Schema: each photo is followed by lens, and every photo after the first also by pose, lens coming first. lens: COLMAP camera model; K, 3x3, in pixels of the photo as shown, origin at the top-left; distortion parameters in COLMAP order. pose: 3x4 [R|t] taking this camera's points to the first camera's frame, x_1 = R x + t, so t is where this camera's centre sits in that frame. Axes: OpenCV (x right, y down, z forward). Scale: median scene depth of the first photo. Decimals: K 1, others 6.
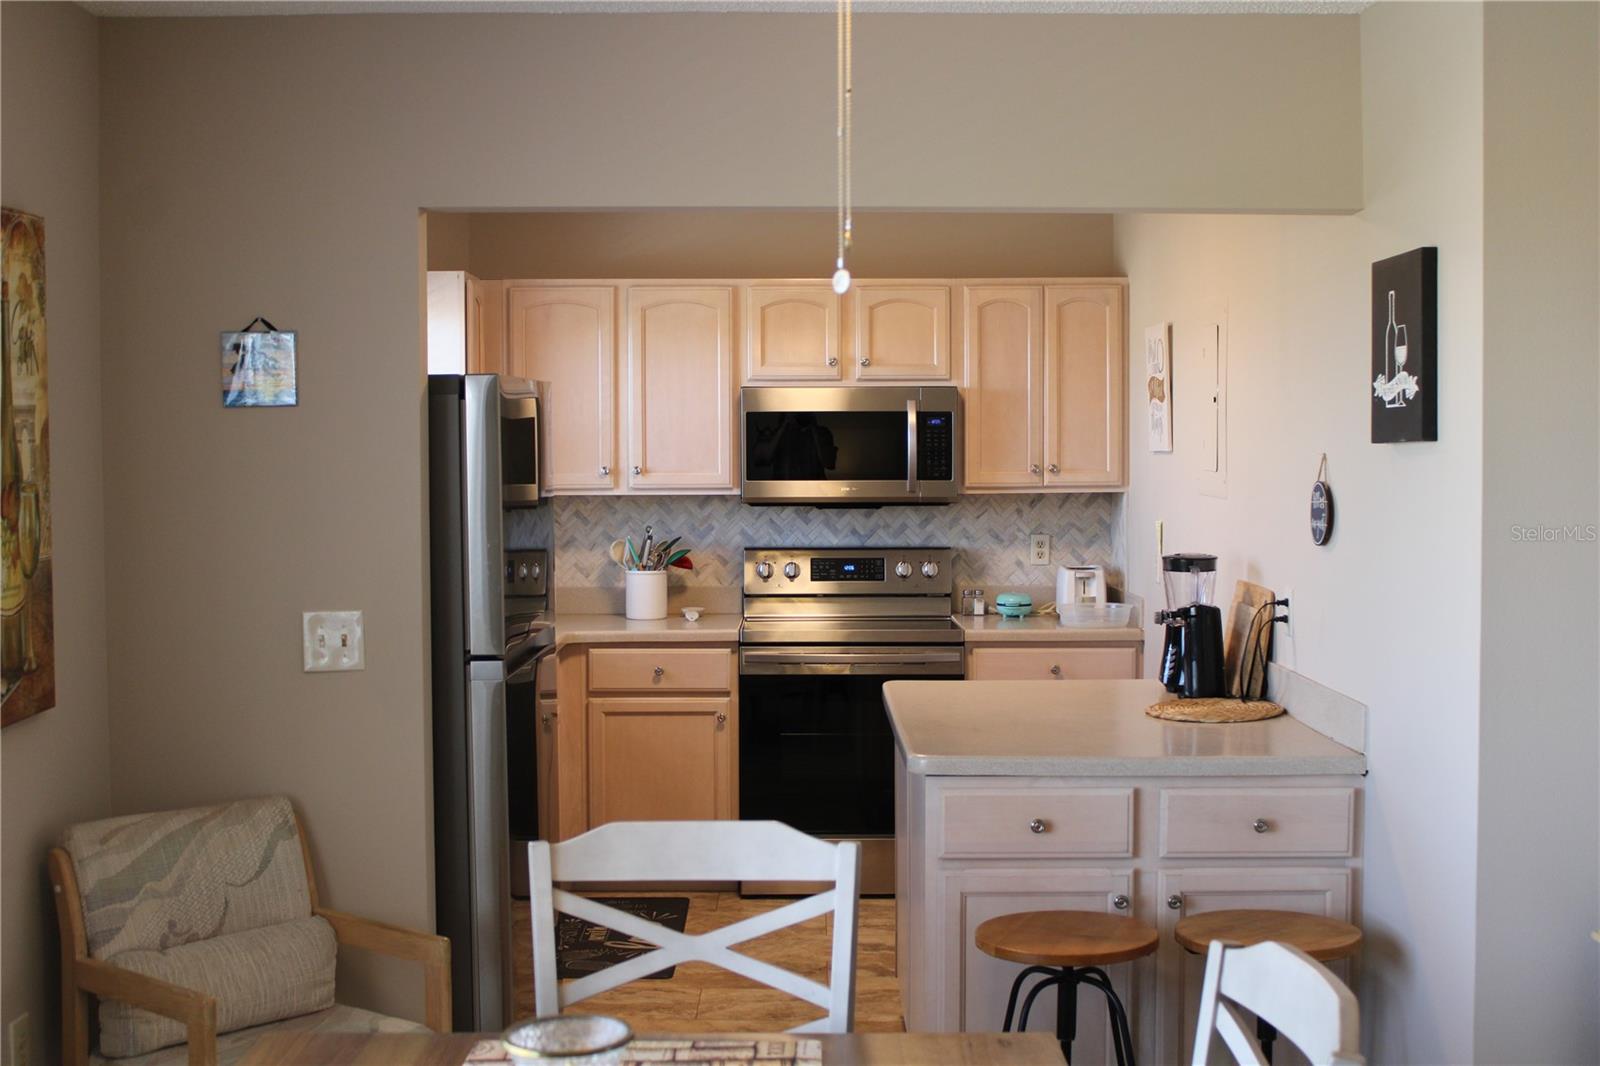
lens RADIAL K [[1970.2, 0, 804.4], [0, 1970.2, 527.5], [0, 0, 1]] dist [-0.072048, 0.000000]
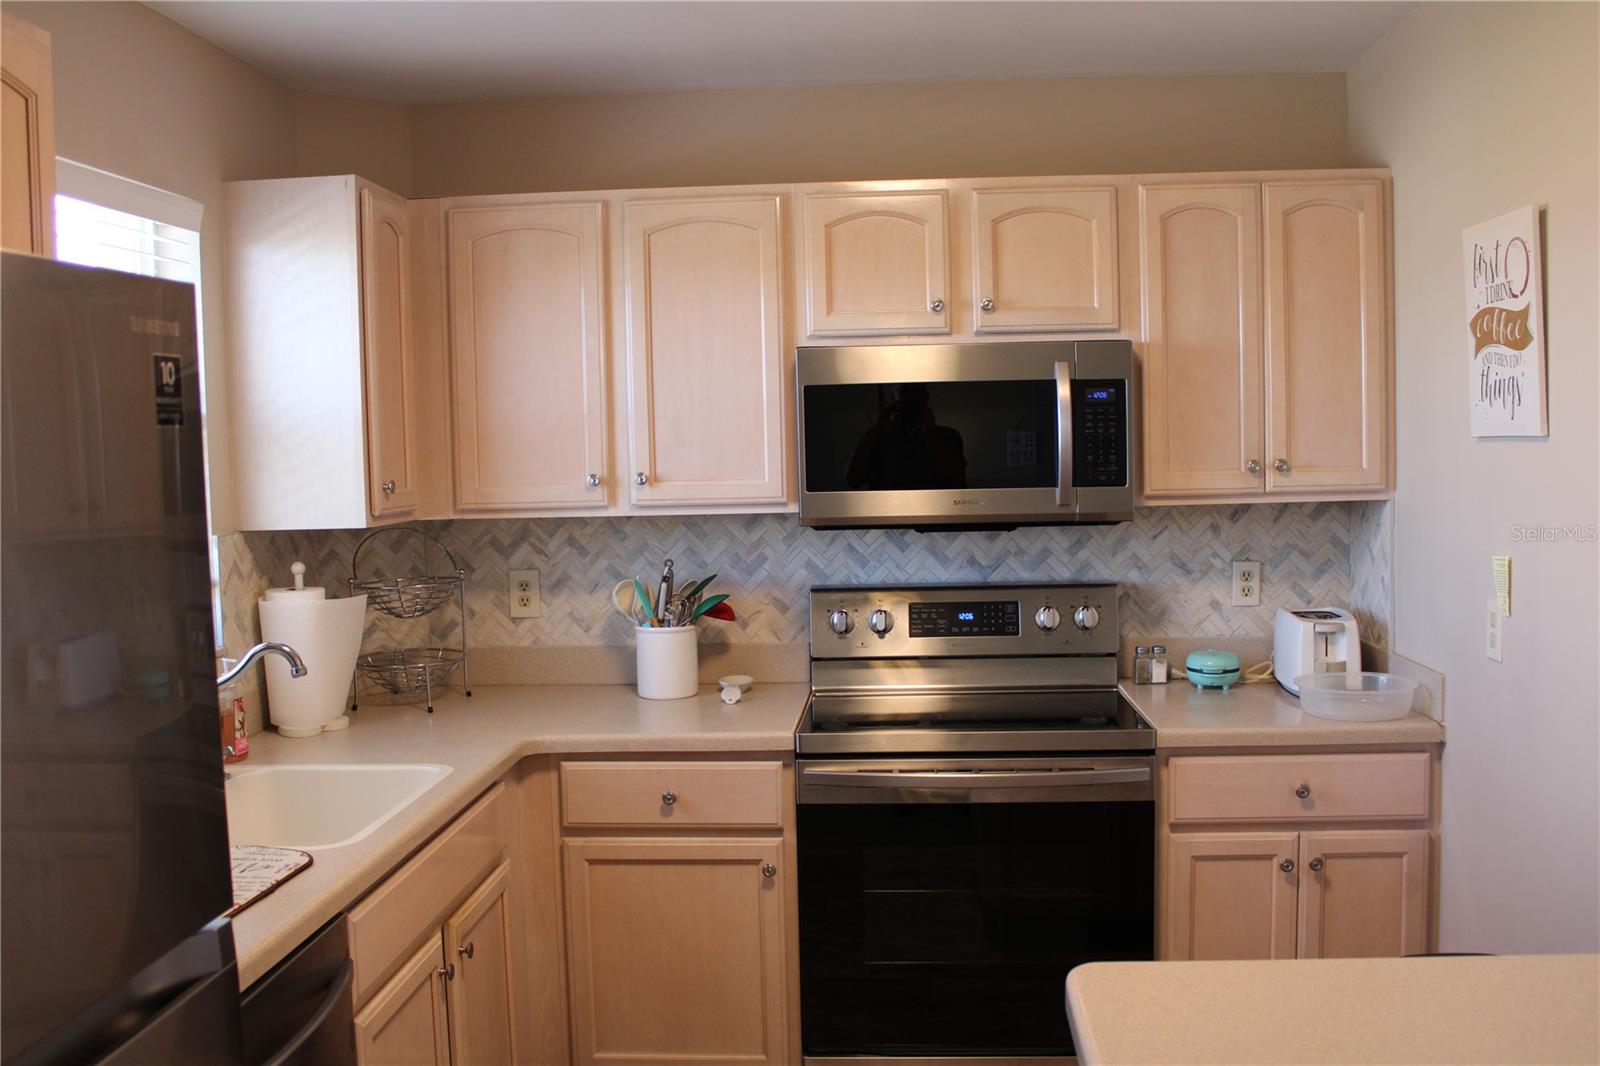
lens RADIAL K [[1462.3, 0, 808.9], [0, 1462.3, 526.3], [0, 0, 1]] dist [-0.136798, 0.000000]
pose [[0.997426, -0.015143, -0.070079, 0.004758], [0.016440, 0.999703, 0.017970, -0.021133], [0.069786, -0.019076, 0.997380, 0.520353]]
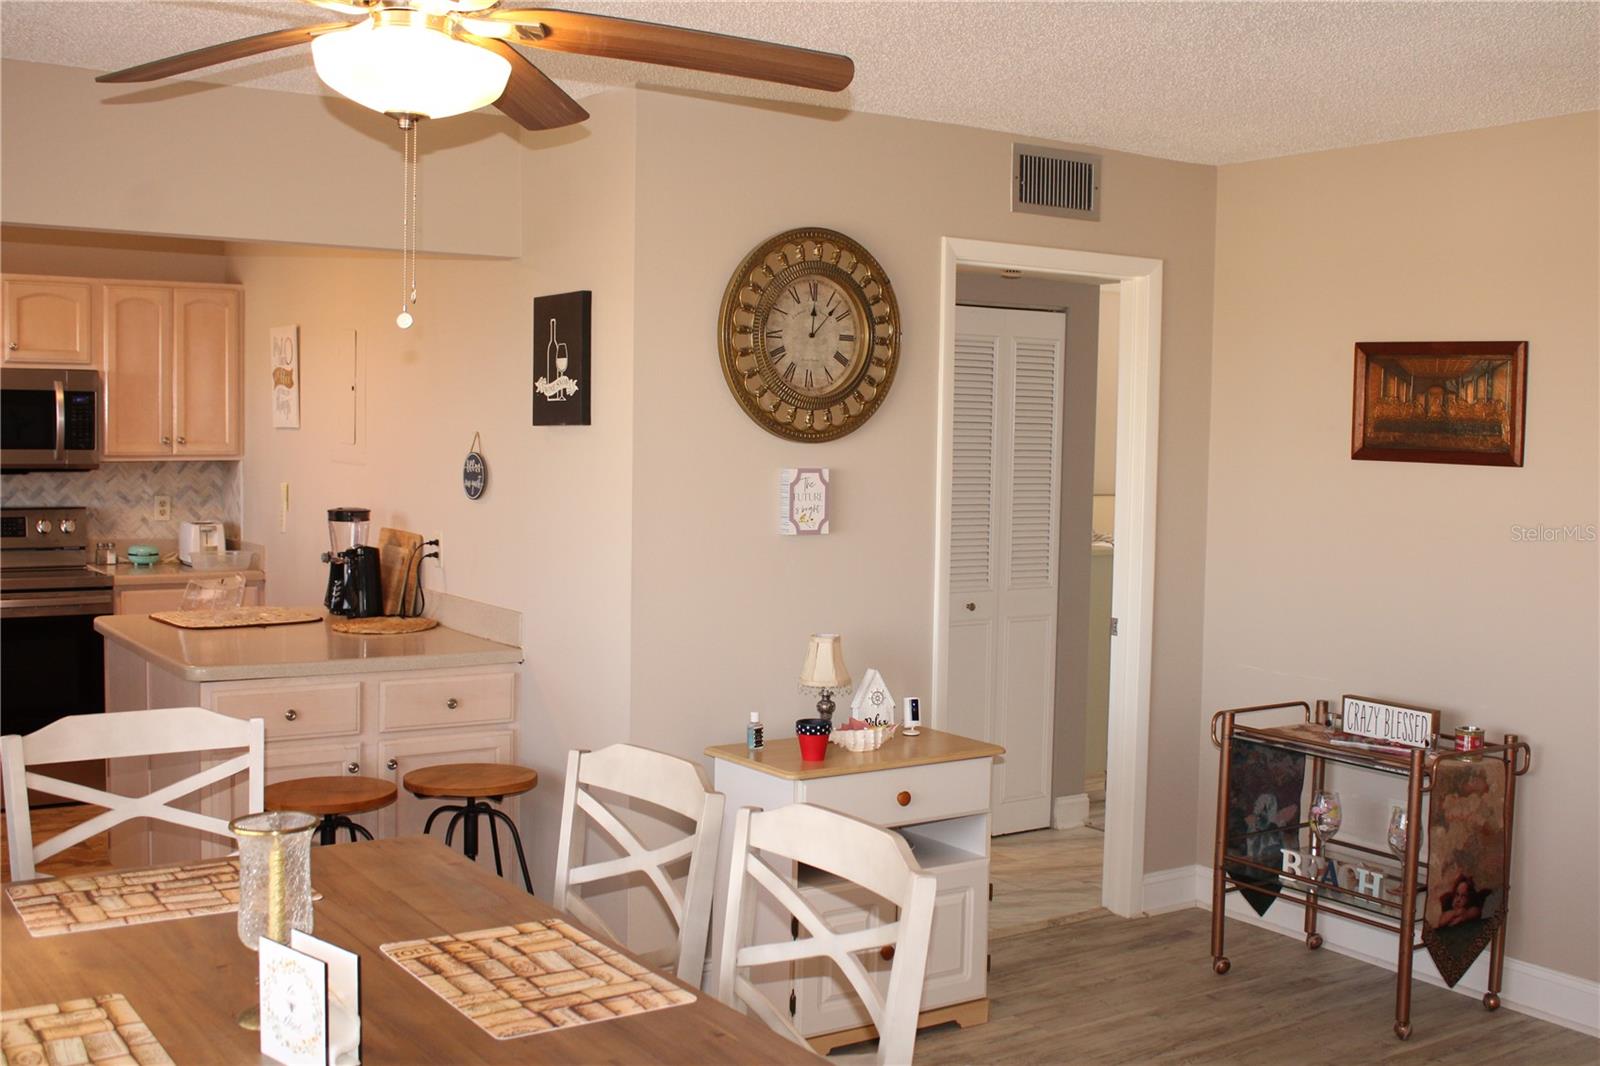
lens RADIAL K [[1700.2, 0, 784.9], [0, 1700.2, 523.4], [0, 0, 1]] dist [-0.053750, 0.000000]
pose [[0.841612, -0.015709, 0.539853, -0.122123], [0.005790, 0.999782, 0.020067, 0.002199], [-0.540051, -0.013763, 0.841520, -0.071633]]
